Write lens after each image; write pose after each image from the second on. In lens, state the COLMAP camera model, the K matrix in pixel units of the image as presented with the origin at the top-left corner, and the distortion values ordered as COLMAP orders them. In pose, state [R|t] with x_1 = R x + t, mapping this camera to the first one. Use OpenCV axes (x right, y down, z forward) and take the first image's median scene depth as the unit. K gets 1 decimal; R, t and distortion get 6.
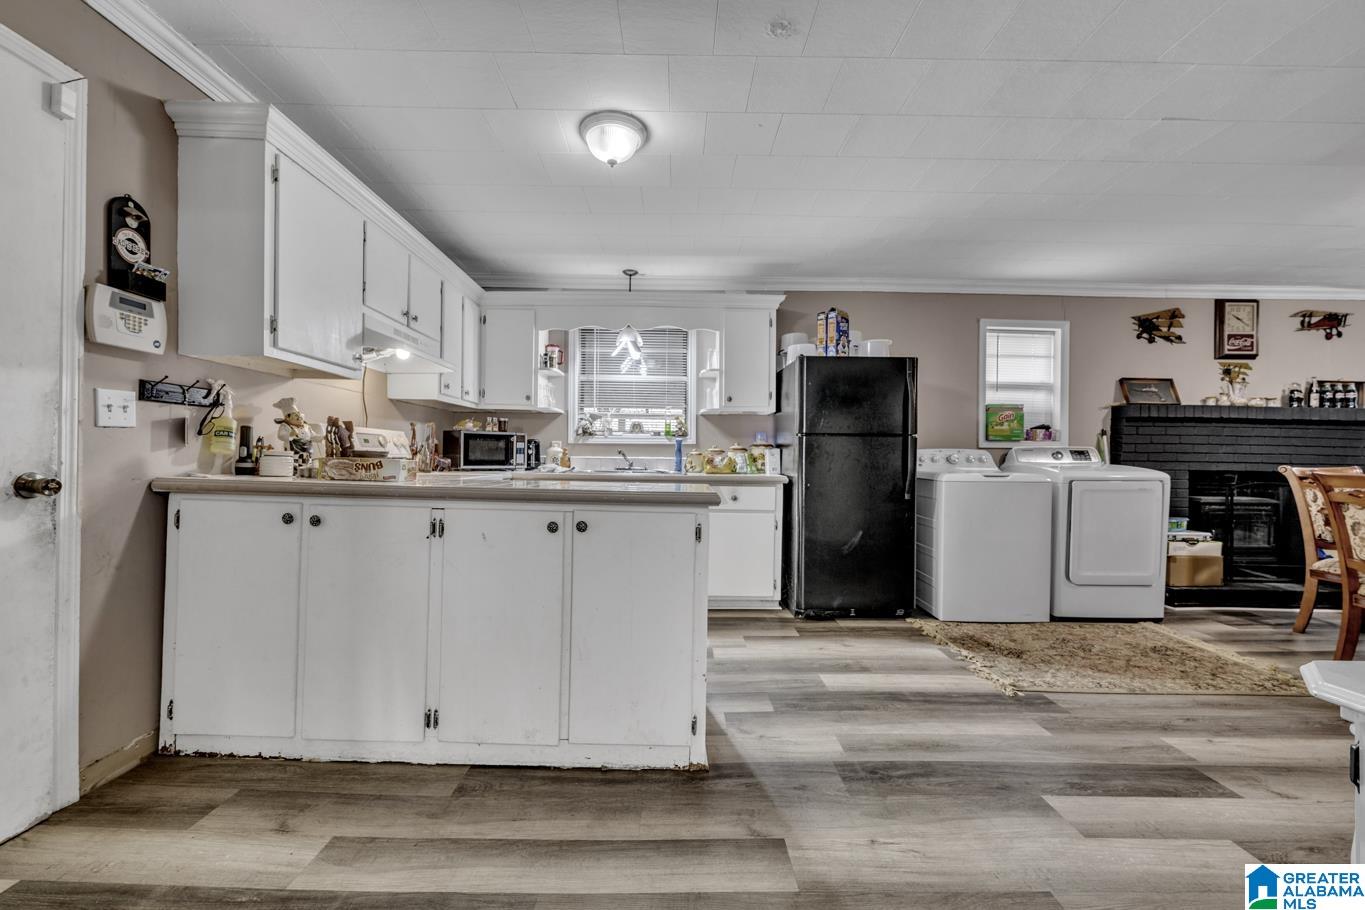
lens RADIAL K [[532.2, 0, 680.6], [0, 532.2, 459.2], [0, 0, 1]] dist [-0.000862, -0.000595]
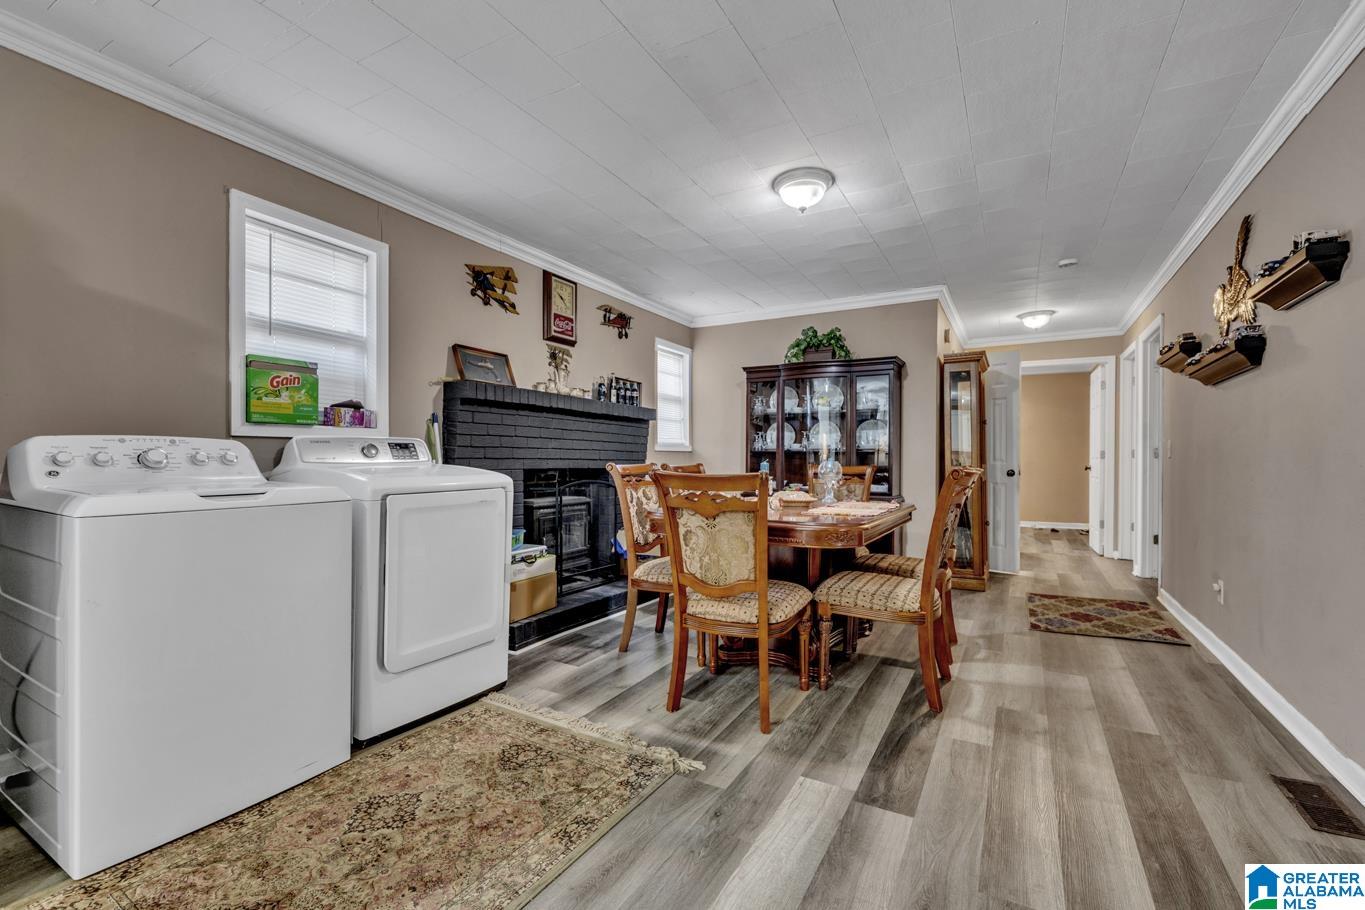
lens RADIAL K [[593.7, 0, 677.7], [0, 593.7, 459.5], [0, 0, 1]] dist [-0.000228, 0.000140]
pose [[0.494715, -0.011547, 0.868978, 0.283643], [0.005392, 0.999933, 0.010218, -0.002065], [-0.869038, -0.000370, 0.494745, 0.346797]]
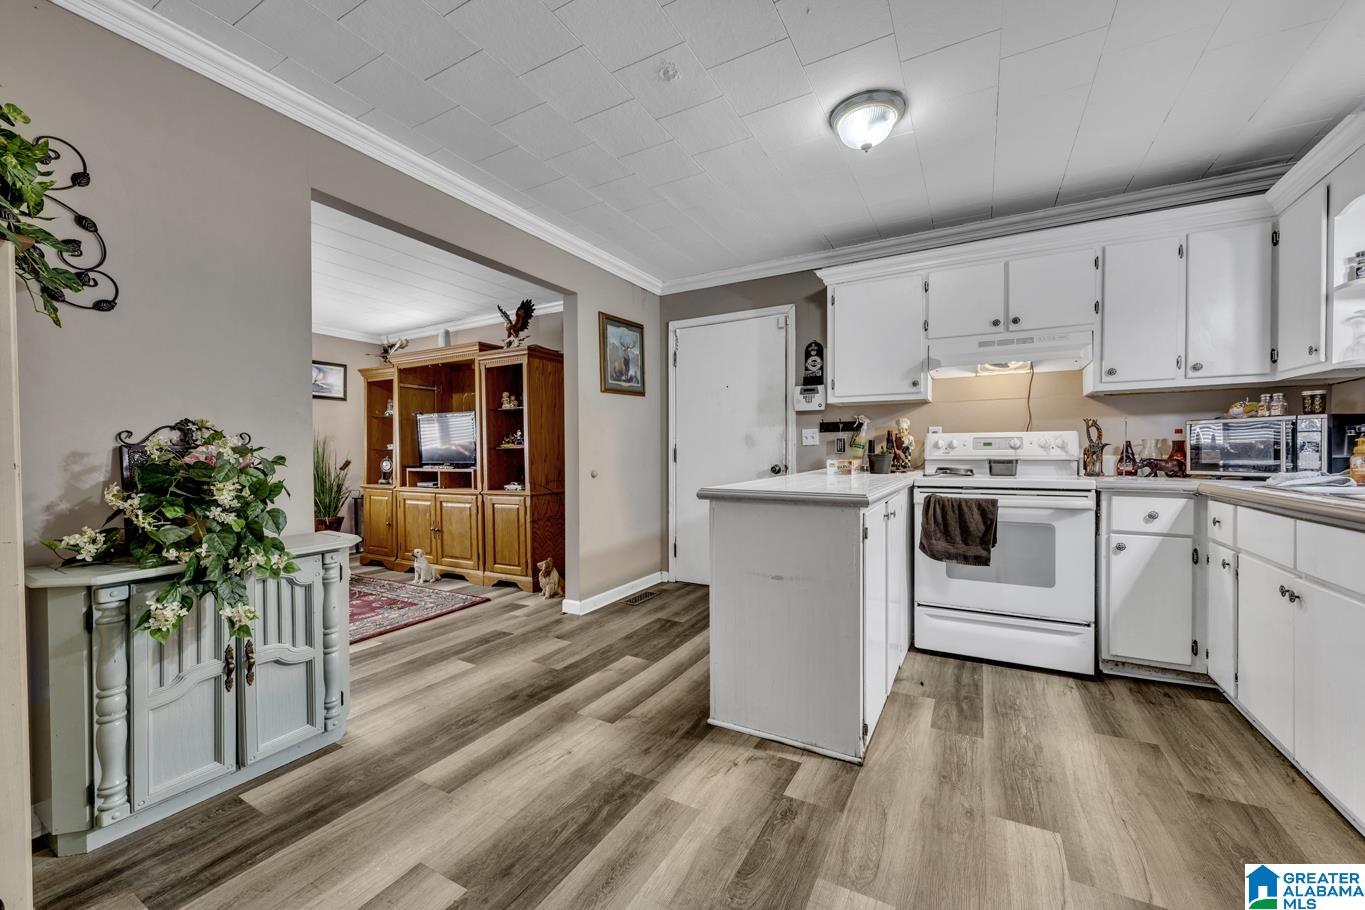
lens RADIAL K [[532.2, 0, 685.4], [0, 532.2, 459.3], [0, 0, 1]] dist [-0.000862, -0.000595]
pose [[-0.482702, 0.001008, -0.875784, 0.762209], [-0.002683, 0.999993, 0.002629, -0.003904], [0.875781, 0.003619, -0.482695, 1.045885]]
